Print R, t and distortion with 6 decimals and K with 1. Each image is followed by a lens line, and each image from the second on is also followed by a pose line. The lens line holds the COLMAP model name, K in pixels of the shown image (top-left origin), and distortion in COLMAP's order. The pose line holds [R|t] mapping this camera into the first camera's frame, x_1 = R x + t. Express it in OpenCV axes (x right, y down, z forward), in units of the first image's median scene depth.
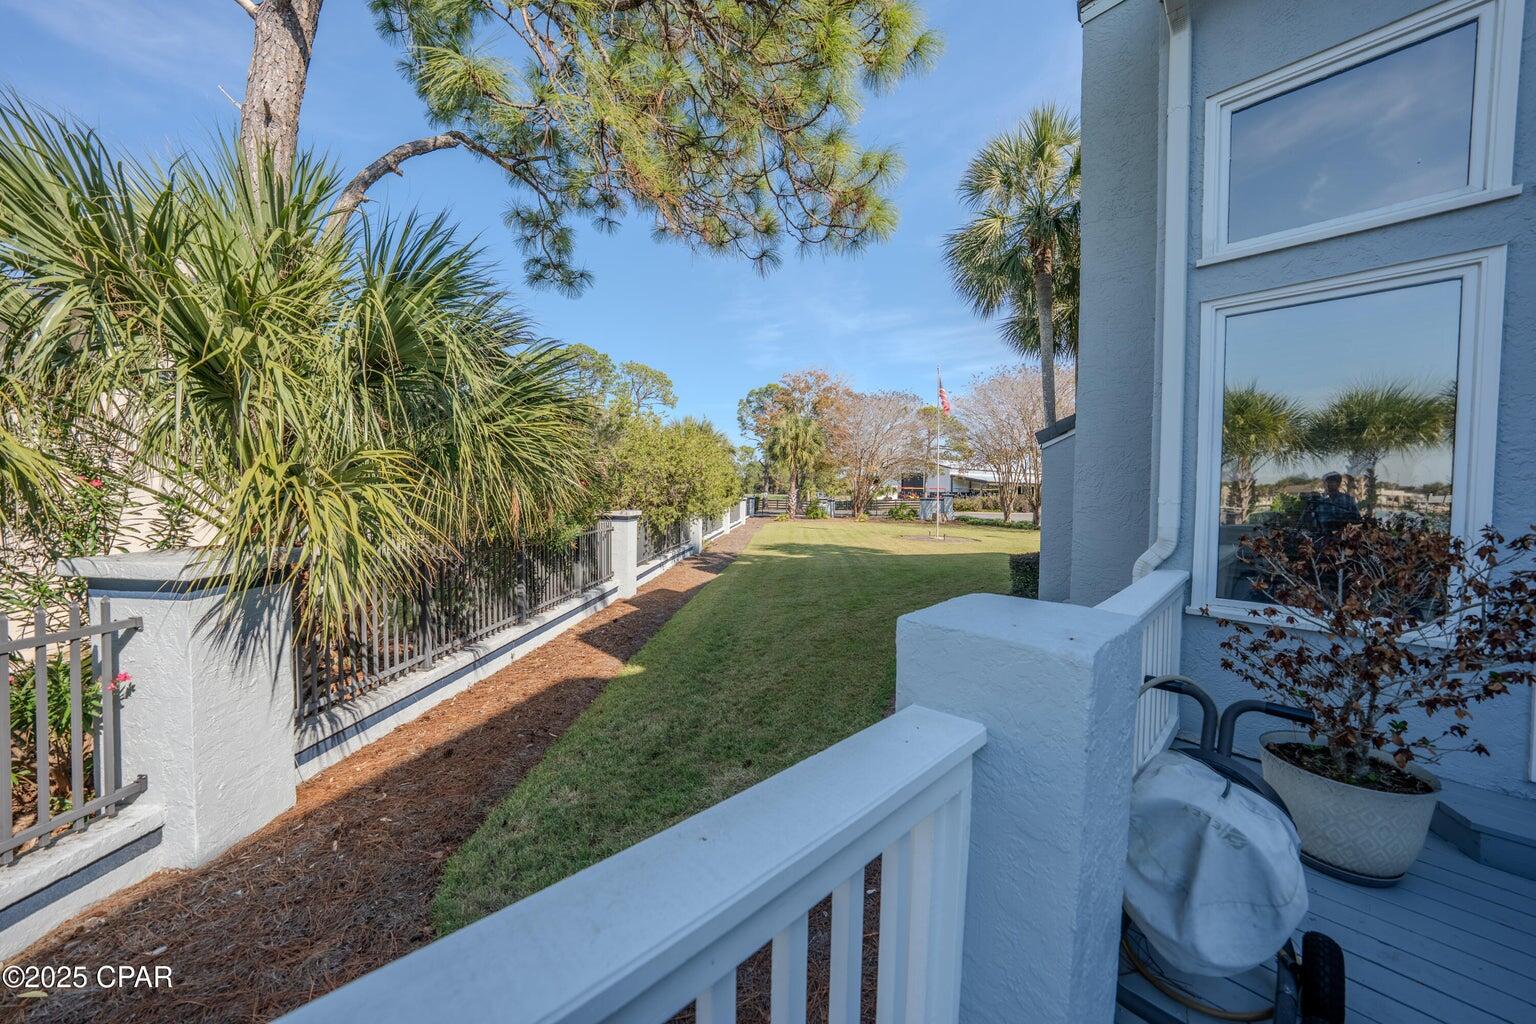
lens RADIAL K [[530.8, 0, 771.8], [0, 530.8, 509.2], [0, 0, 1]] dist [-0.027967, 0.005995]
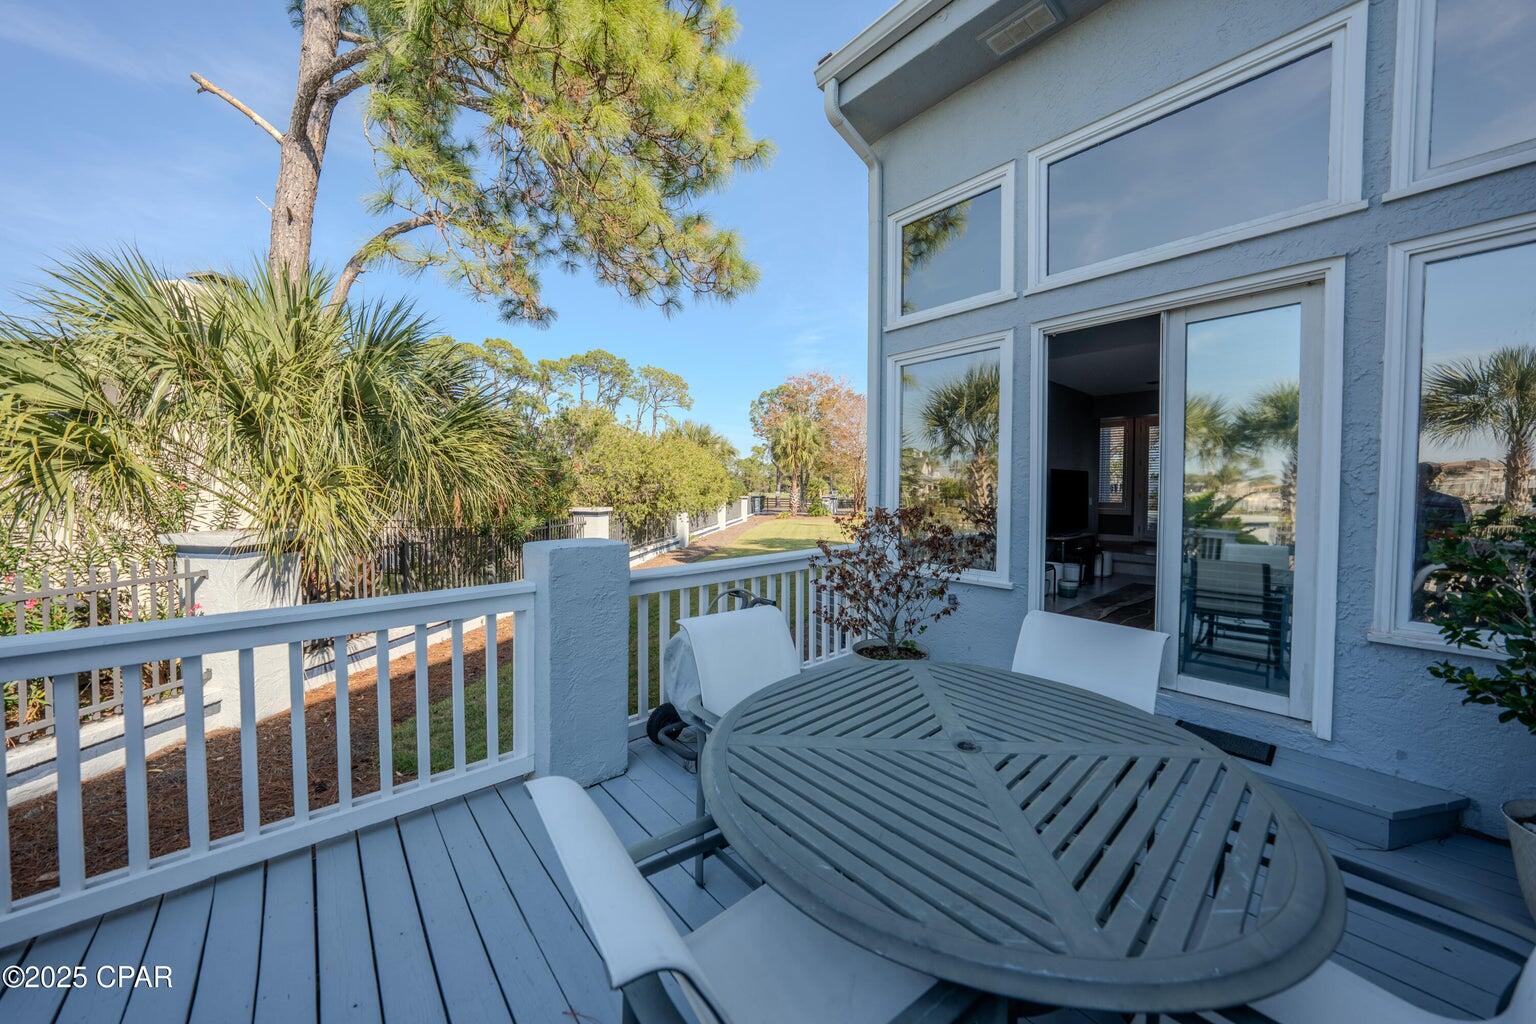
lens RADIAL K [[530.8, 0, 771.8], [0, 530.8, 509.2], [0, 0, 1]] dist [-0.027967, 0.005995]
pose [[0.998699, -0.005220, -0.050717, 0.294735], [0.005318, 0.999984, 0.001790, 0.012208], [0.050707, -0.002057, 0.998711, -0.249915]]
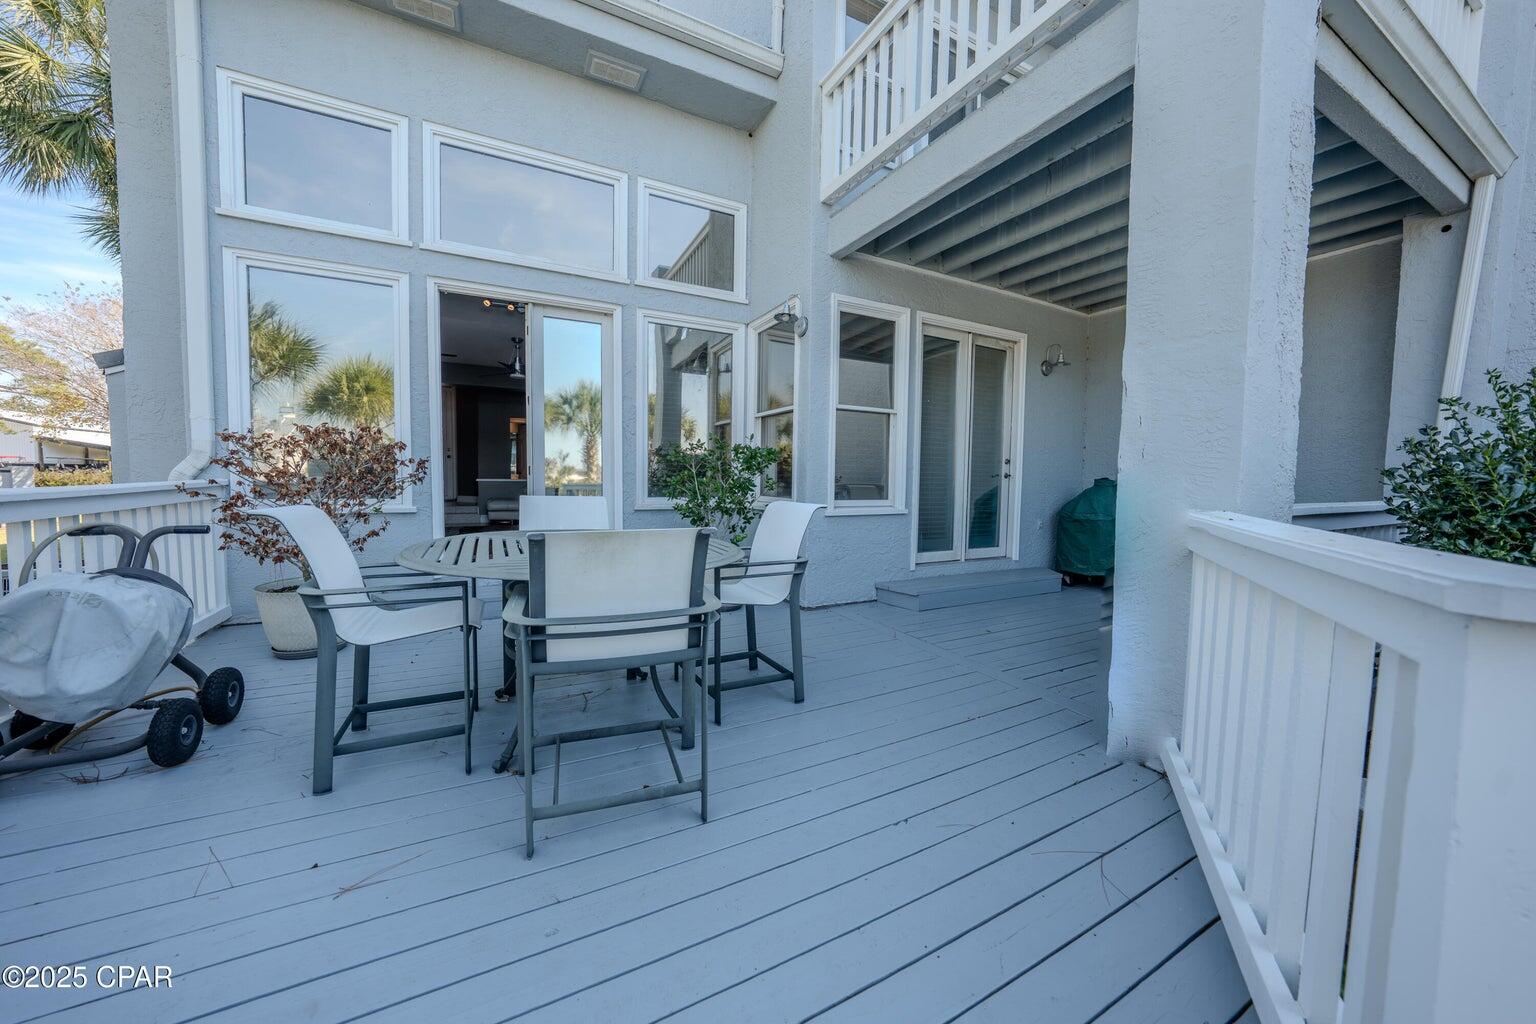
lens RADIAL K [[530.8, 0, 771.8], [0, 530.8, 509.2], [0, 0, 1]] dist [-0.027967, 0.005995]
pose [[0.291365, -0.066060, 0.954328, 0.023403], [0.024777, 0.997799, 0.061504, 0.074343], [-0.956291, 0.005726, 0.292360, -0.256653]]
